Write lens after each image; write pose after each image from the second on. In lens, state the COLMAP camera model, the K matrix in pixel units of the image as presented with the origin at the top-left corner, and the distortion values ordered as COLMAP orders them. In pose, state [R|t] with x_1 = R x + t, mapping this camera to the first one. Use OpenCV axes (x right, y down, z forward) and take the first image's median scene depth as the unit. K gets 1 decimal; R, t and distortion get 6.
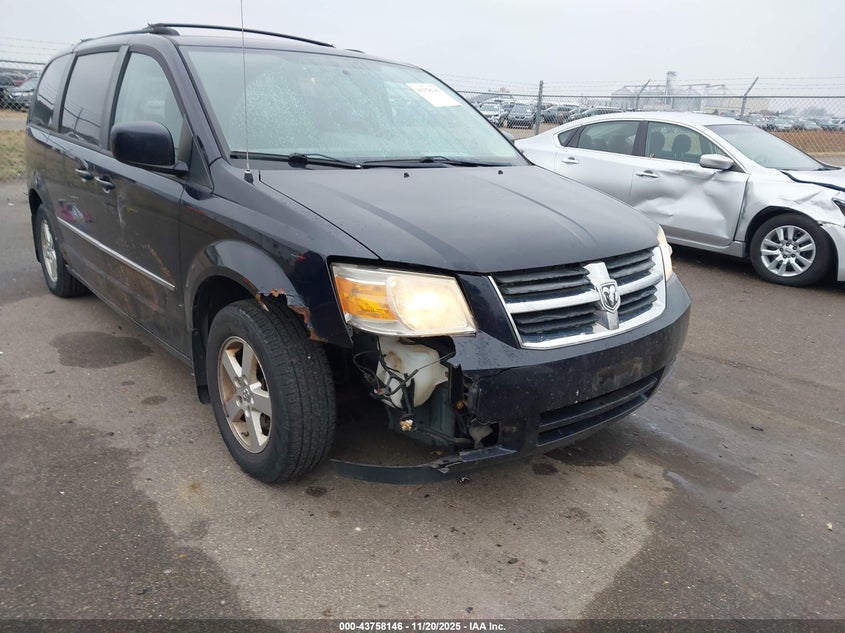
lens RADIAL K [[659.8, 0, 422.6], [0, 659.8, 316.3], [0, 0, 1]] dist [0.006768, 0.003647]
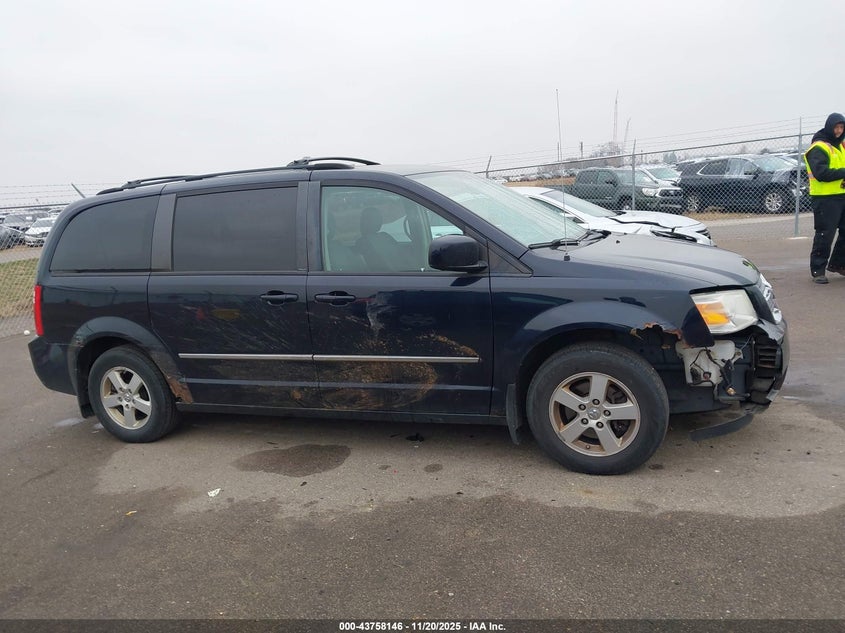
lens RADIAL K [[659.8, 0, 421.9], [0, 659.8, 316.9], [0, 0, 1]] dist [0.006768, 0.003647]
pose [[0.868709, -0.203942, 0.451389, -1.308114], [0.258835, 0.963888, -0.062639, -0.091795], [-0.422314, 0.171250, 0.890126, -0.098972]]
